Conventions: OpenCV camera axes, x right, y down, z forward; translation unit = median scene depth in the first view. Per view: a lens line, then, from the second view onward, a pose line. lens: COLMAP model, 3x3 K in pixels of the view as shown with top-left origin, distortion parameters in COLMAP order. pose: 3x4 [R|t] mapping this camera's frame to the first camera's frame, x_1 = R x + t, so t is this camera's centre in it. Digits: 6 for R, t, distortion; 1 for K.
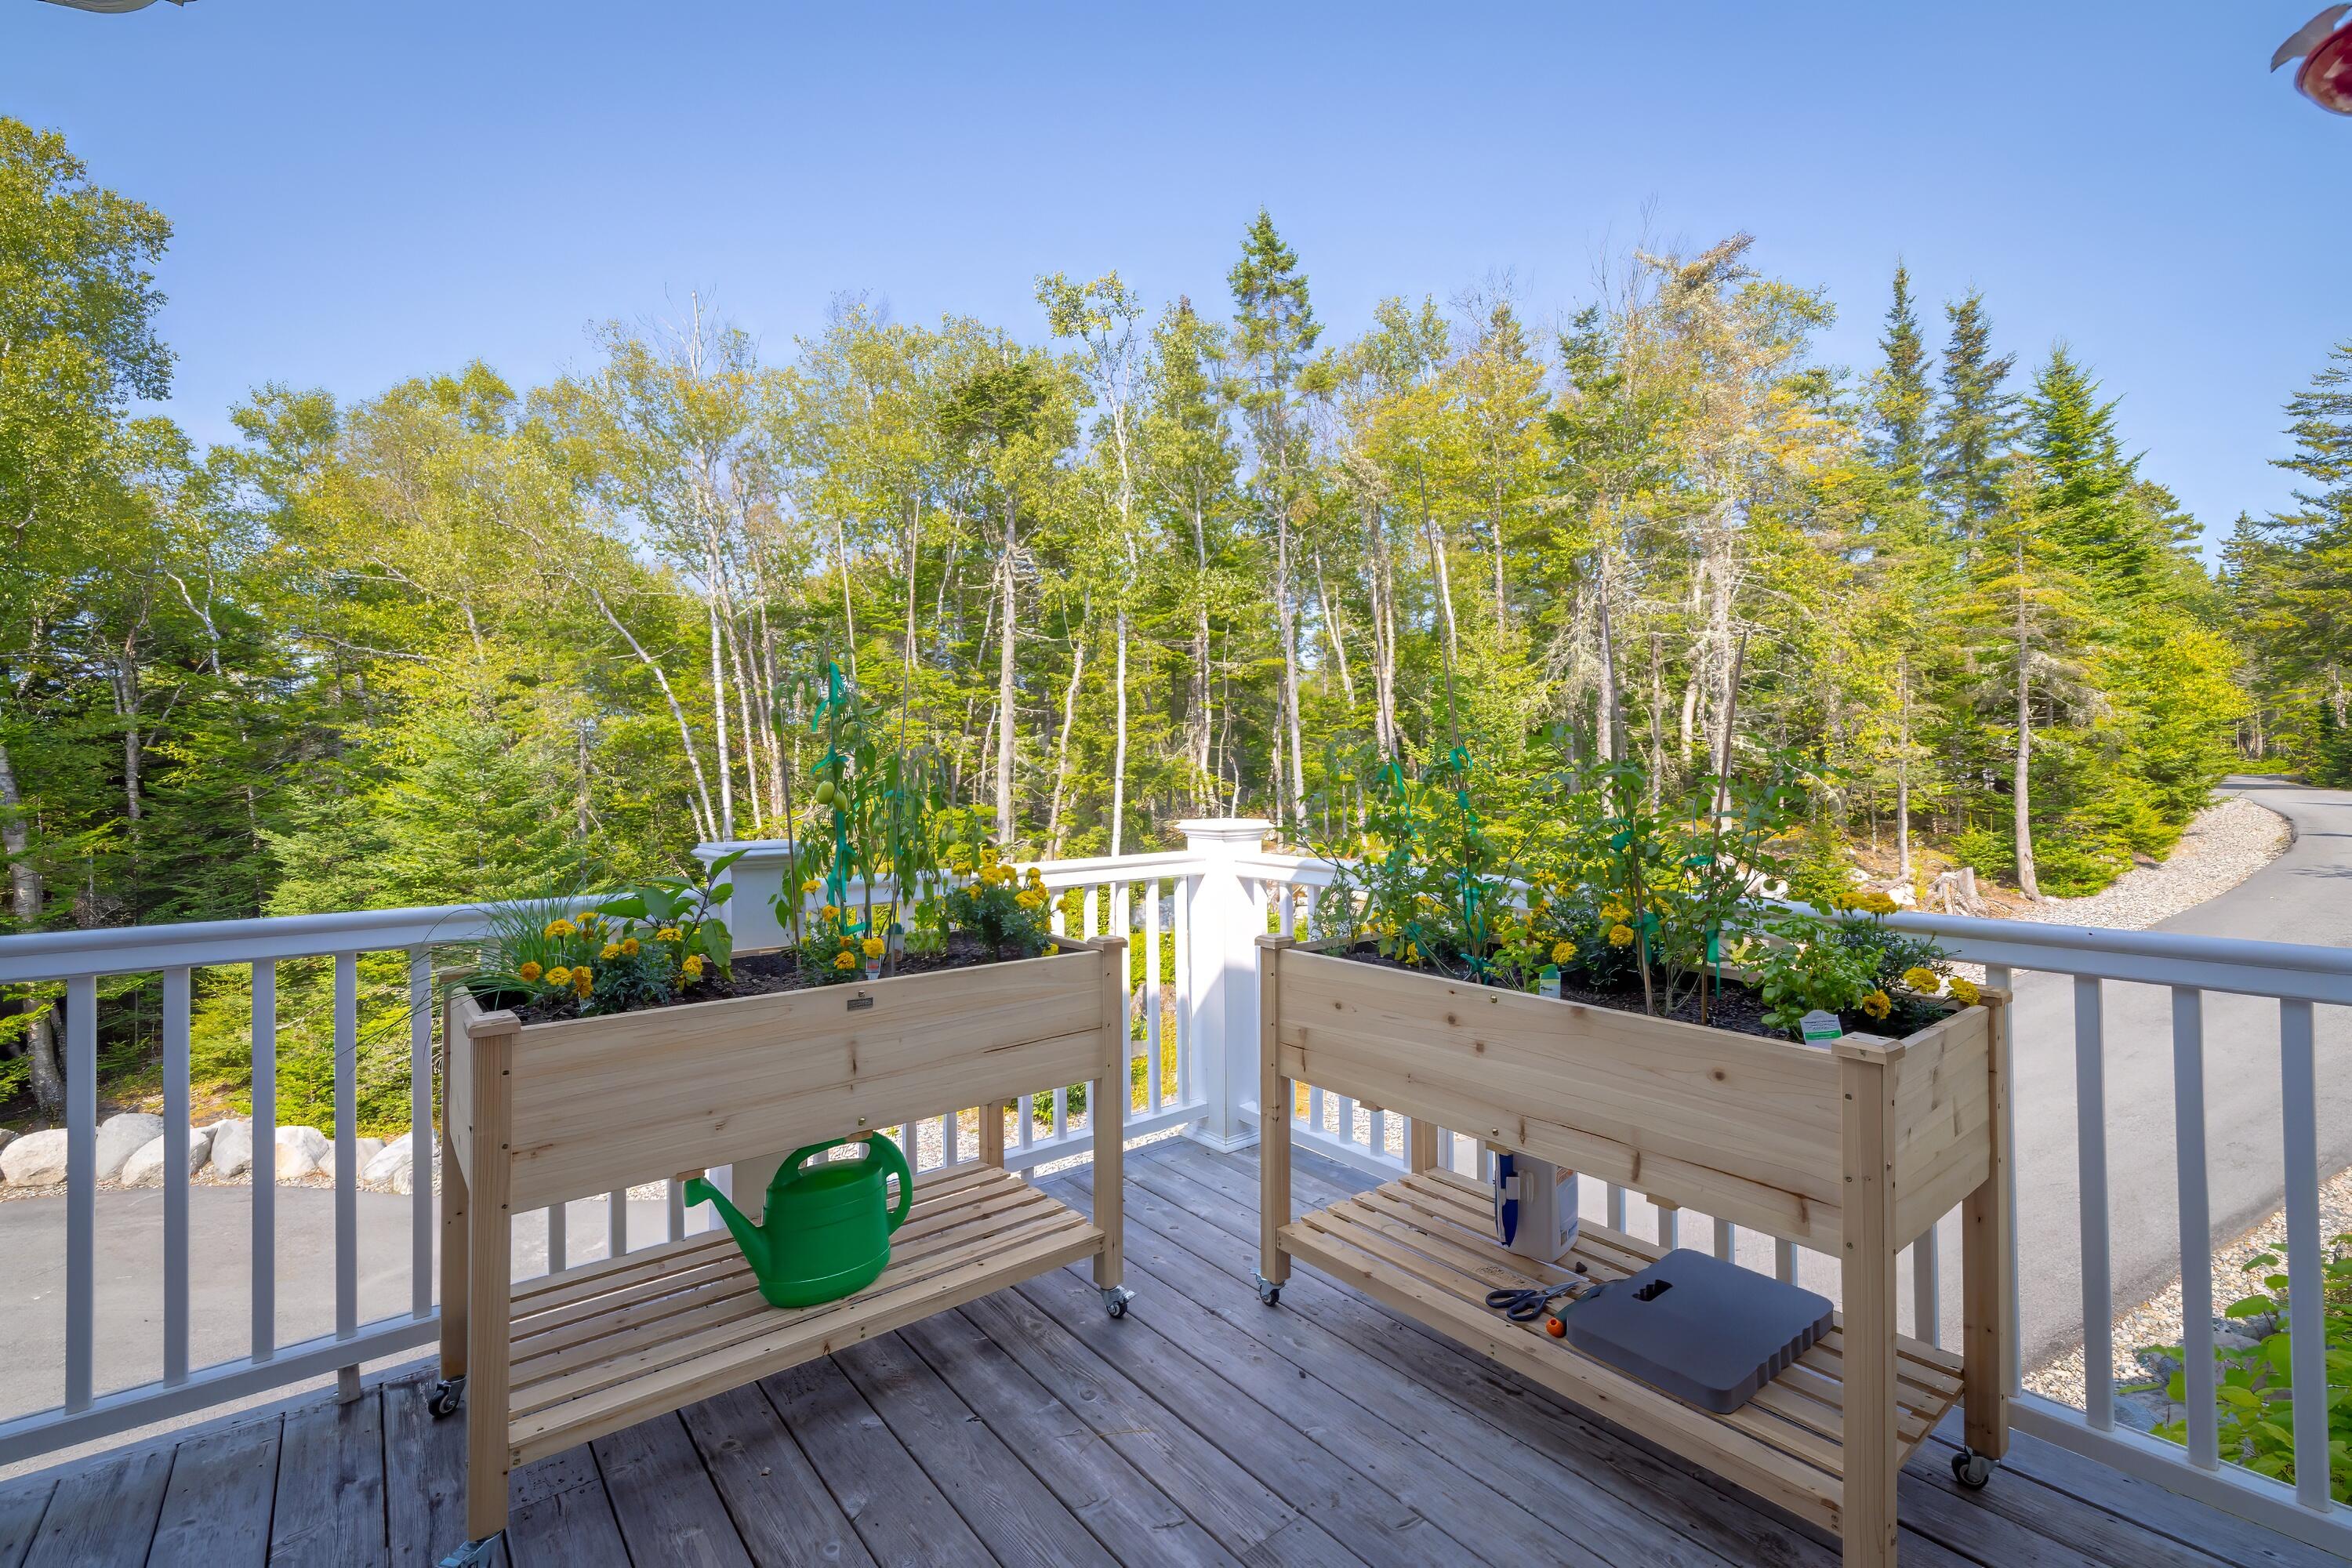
lens RADIAL K [[983.7, 0, 1134.2], [0, 983.7, 766.3], [0, 0, 1]] dist [0.000862, 0.000380]
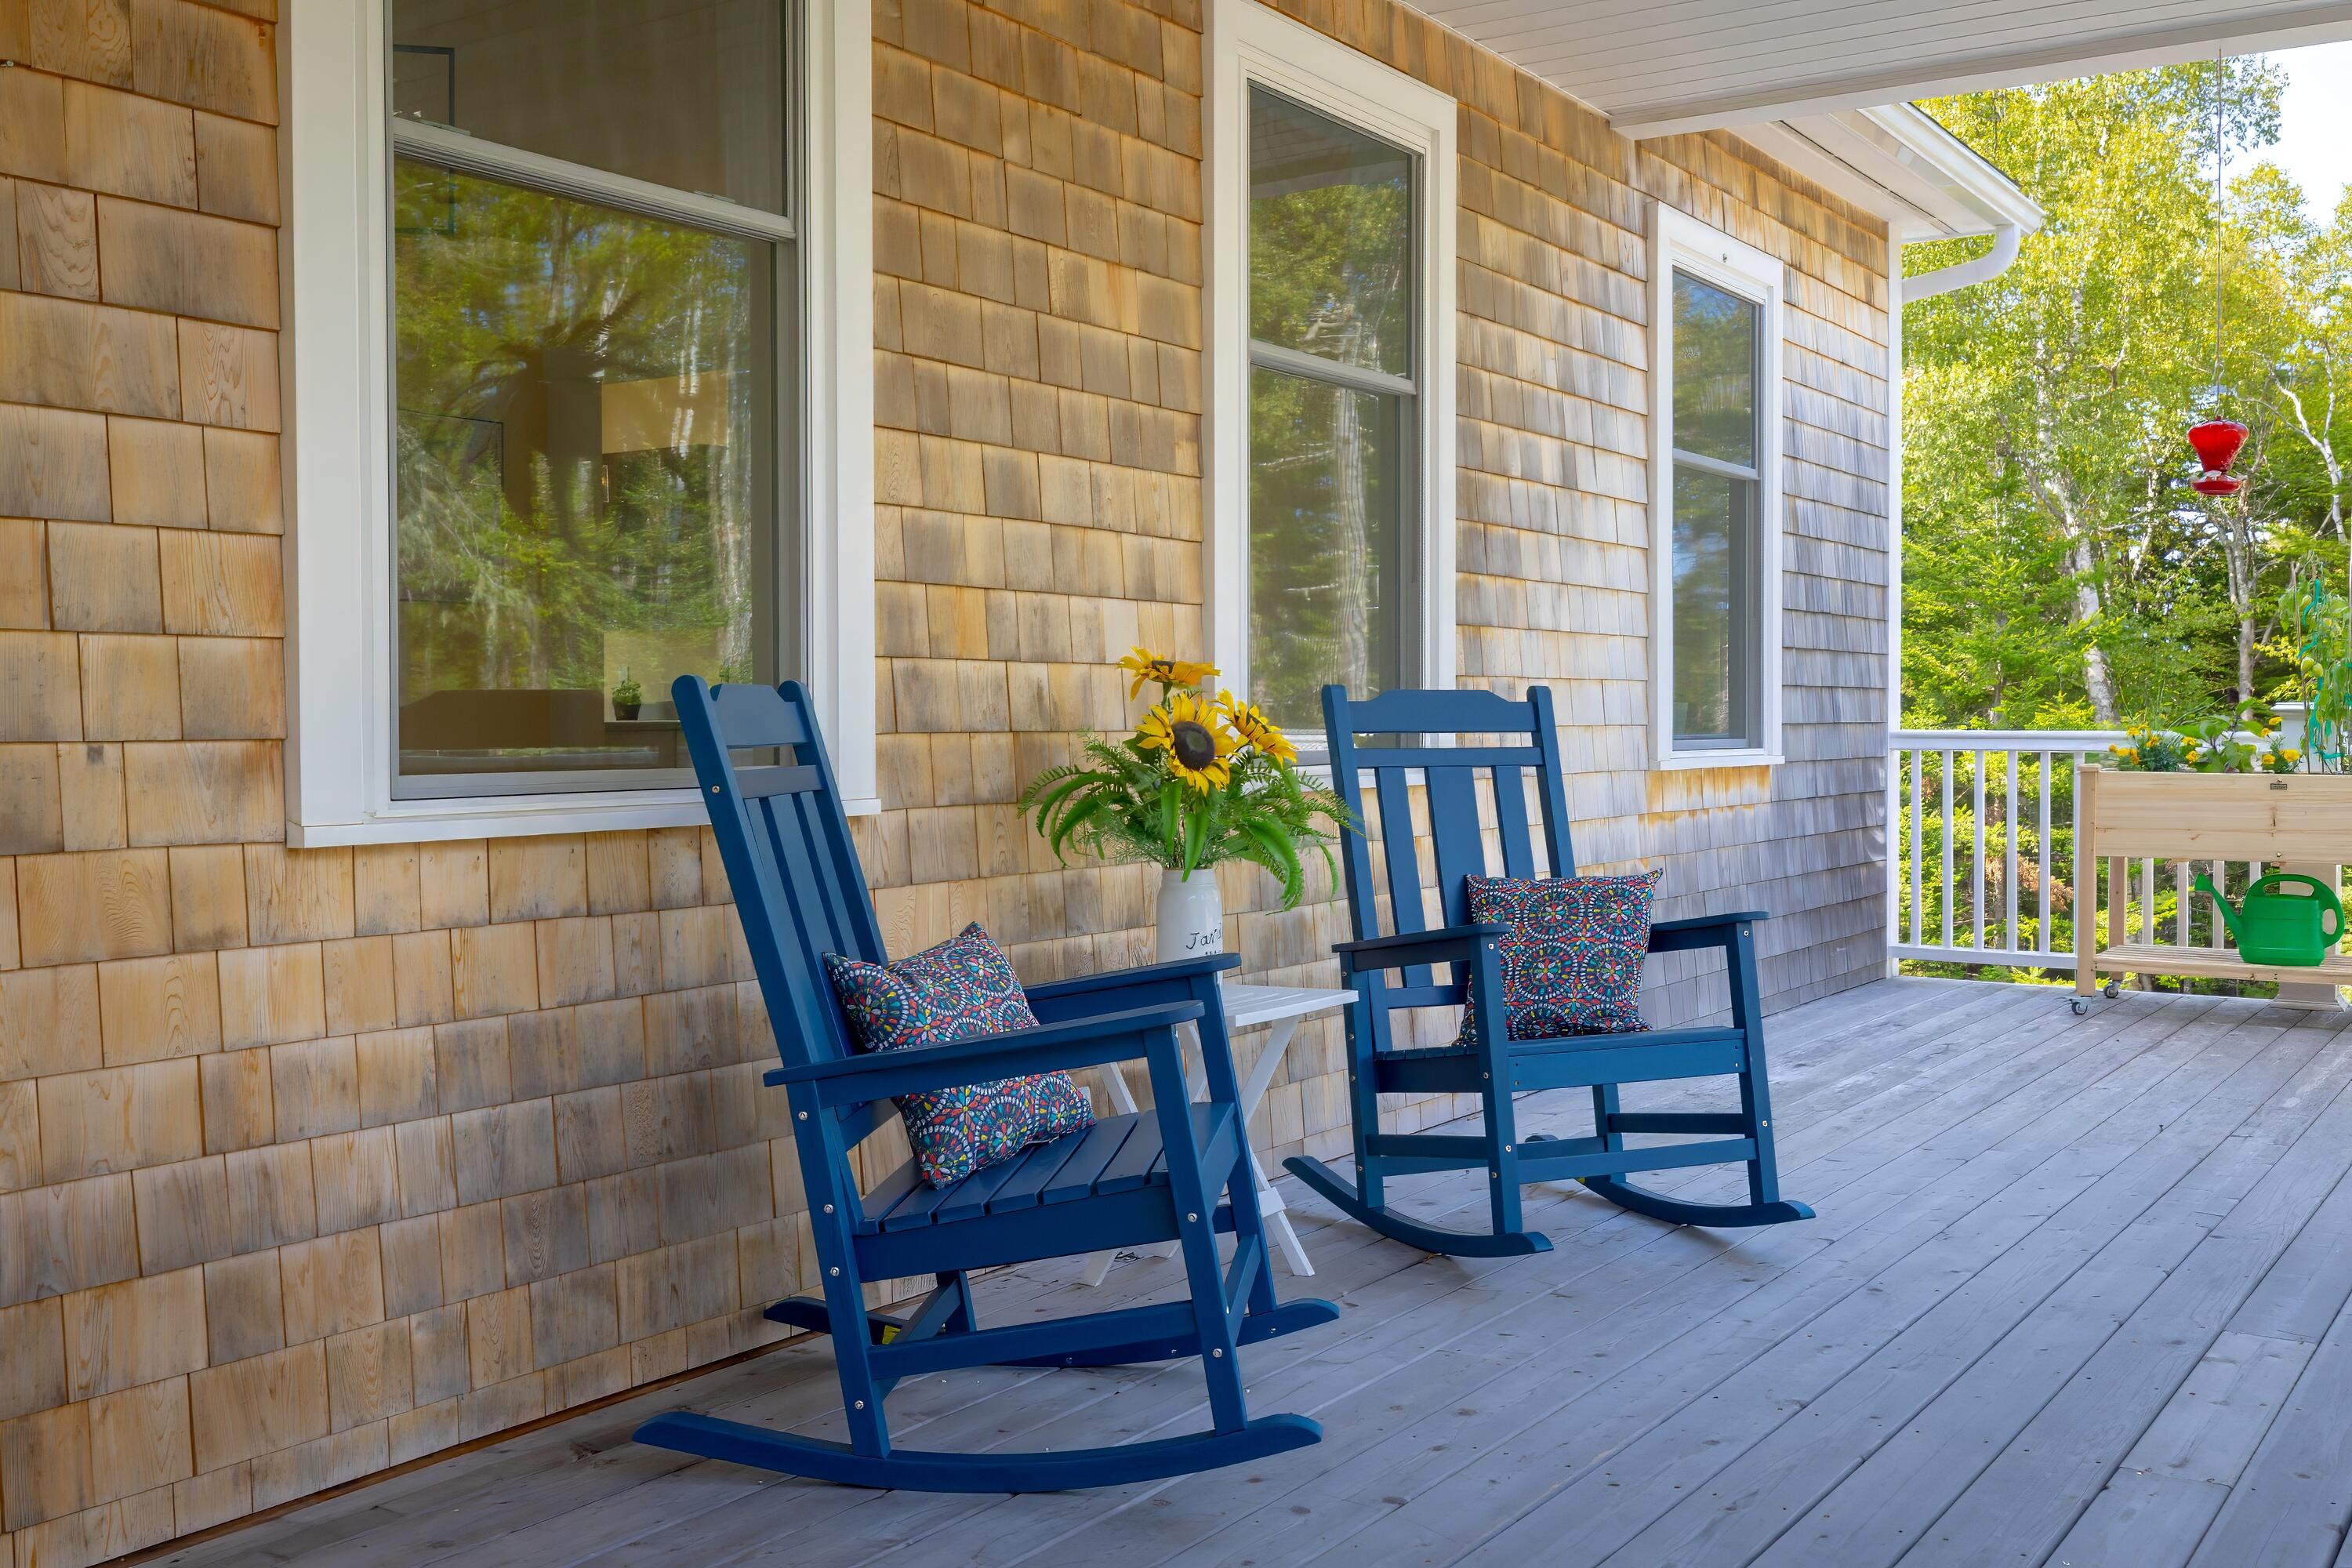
lens RADIAL K [[2300.9, 0, 1185.9], [0, 2300.9, 779.9], [0, 0, 1]] dist [0.002838, 0.000000]
pose [[0.305645, 0.030292, -0.951664, 0.315166], [0.012064, 0.999290, 0.035683, 0.008188], [0.952069, -0.022387, 0.305063, -0.213337]]
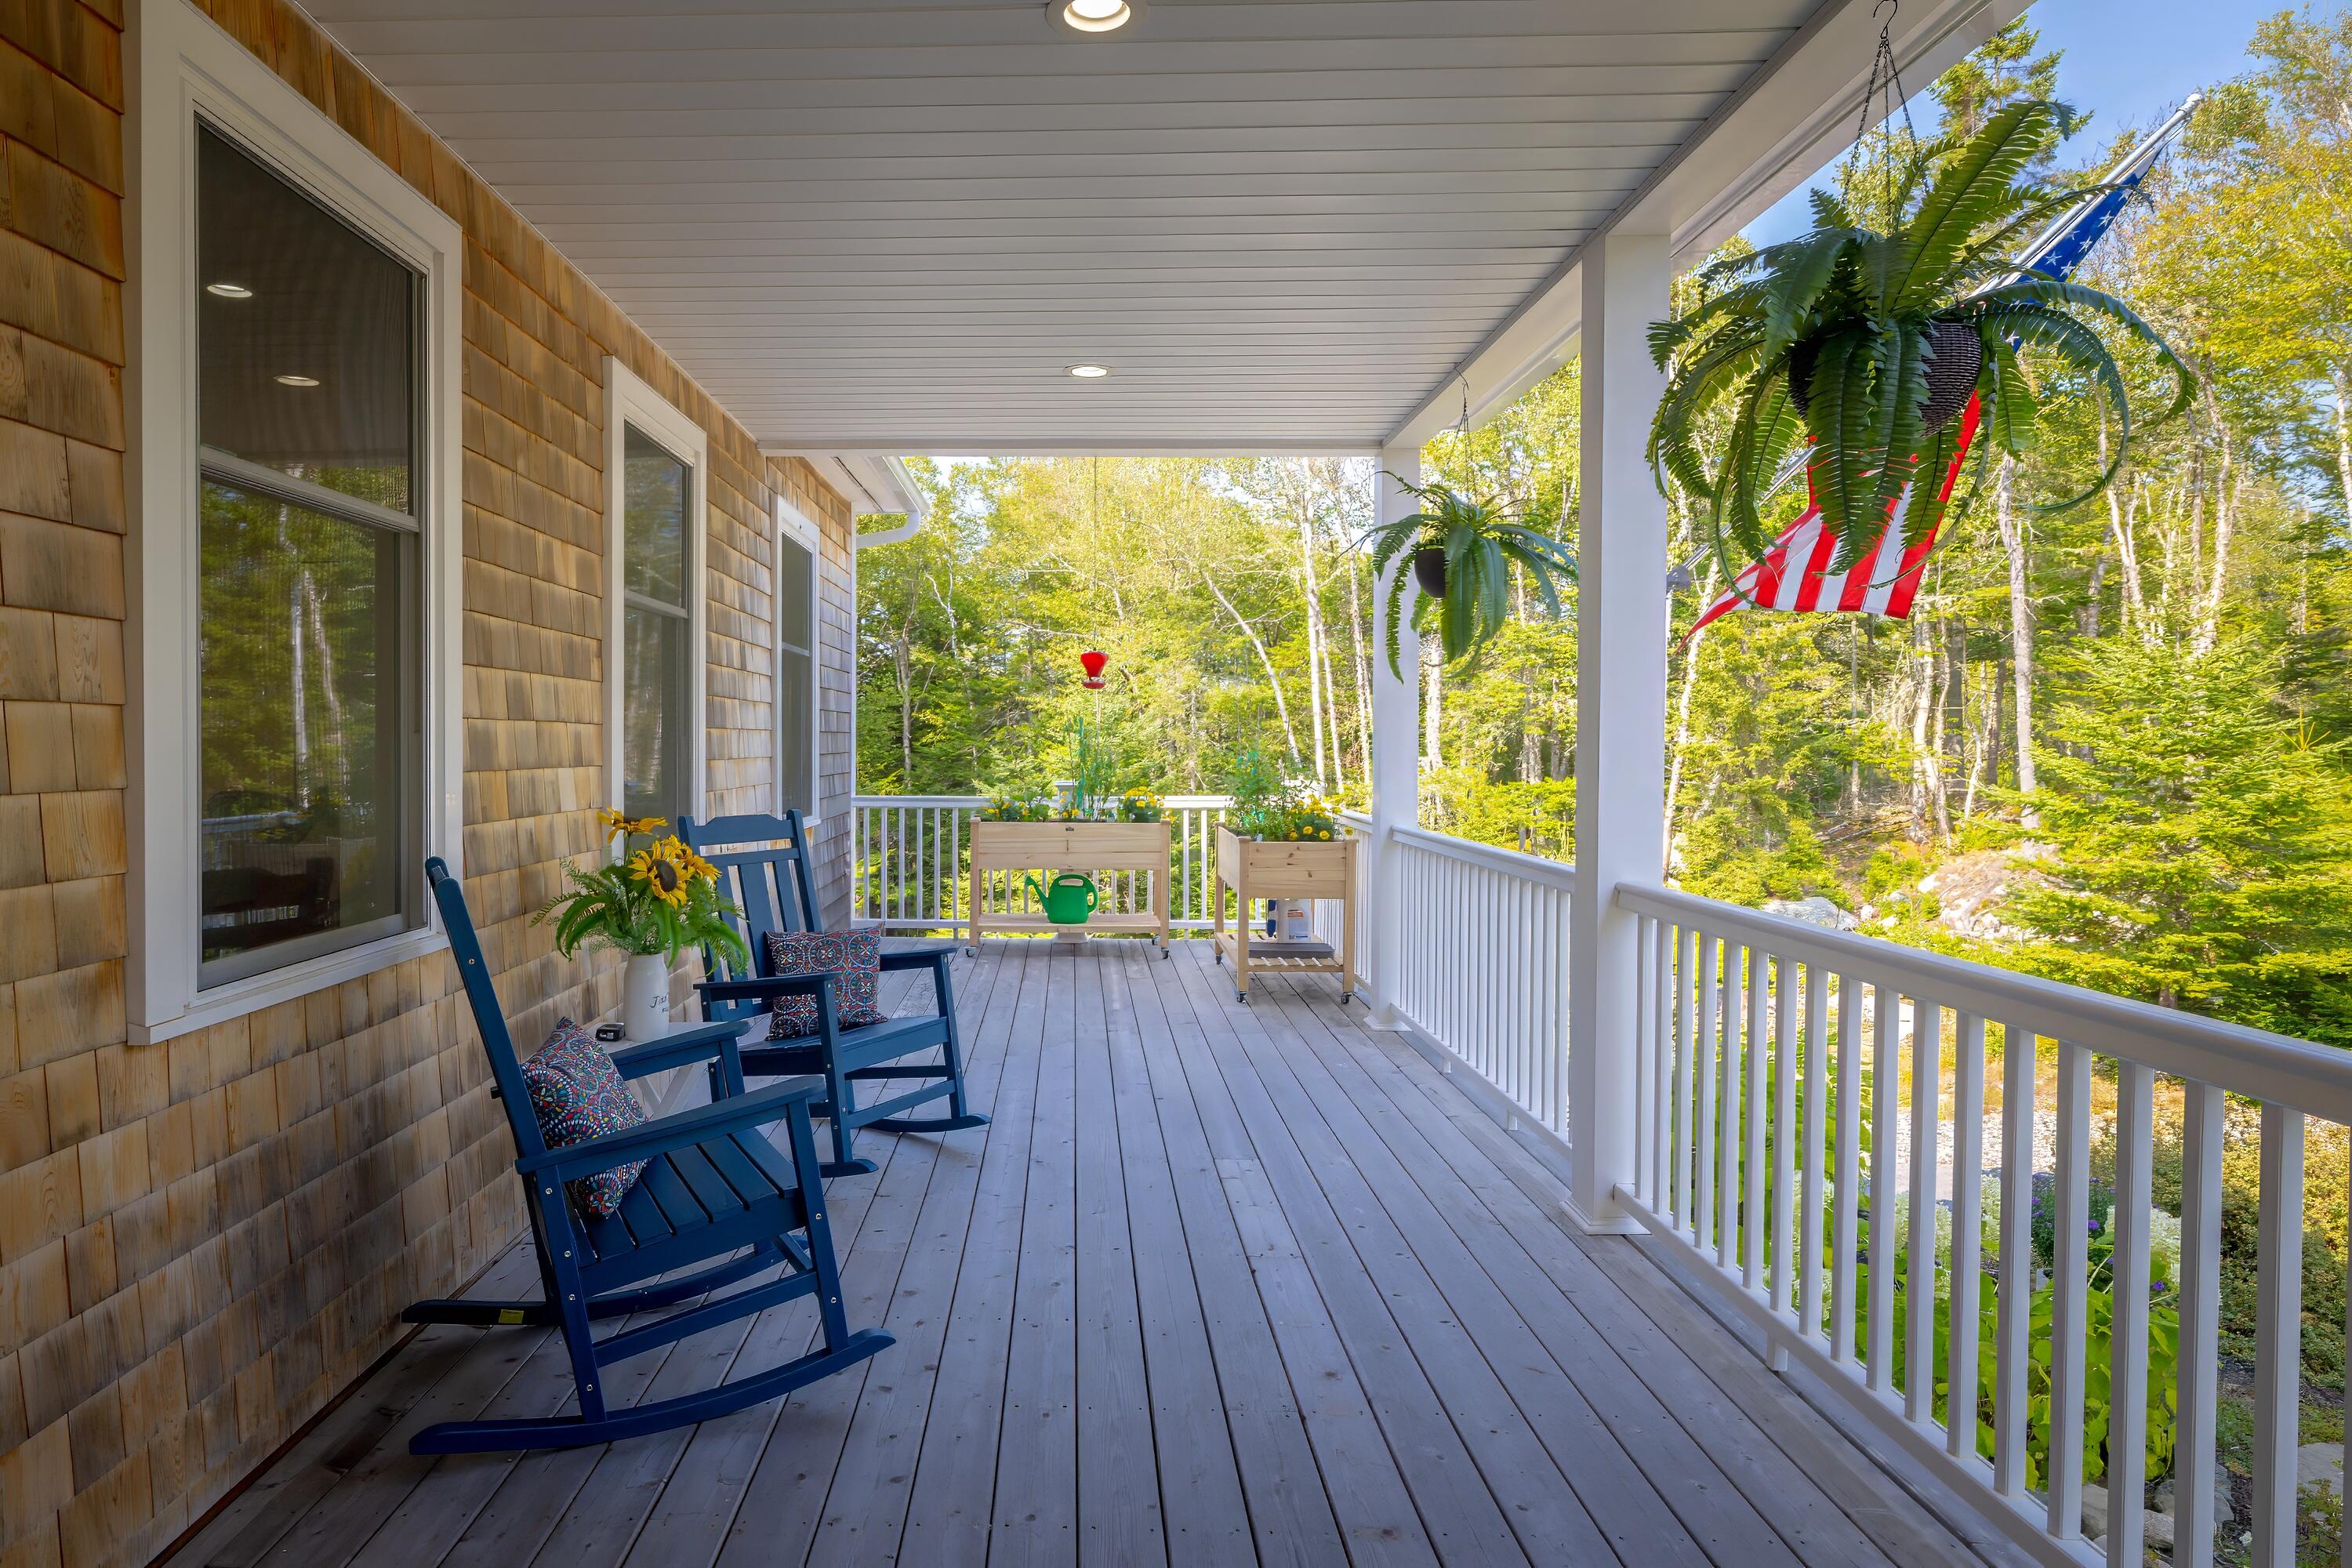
lens RADIAL K [[1385.9, 0, 1040.0], [0, 1385.9, 762.9], [0, 0, 1]] dist [0.001290, 0.000884]
pose [[0.766094, 0.020688, -0.642395, 0.273752], [-0.001539, 0.999538, 0.030355, -0.011276], [0.642726, -0.022266, 0.765772, -0.268575]]
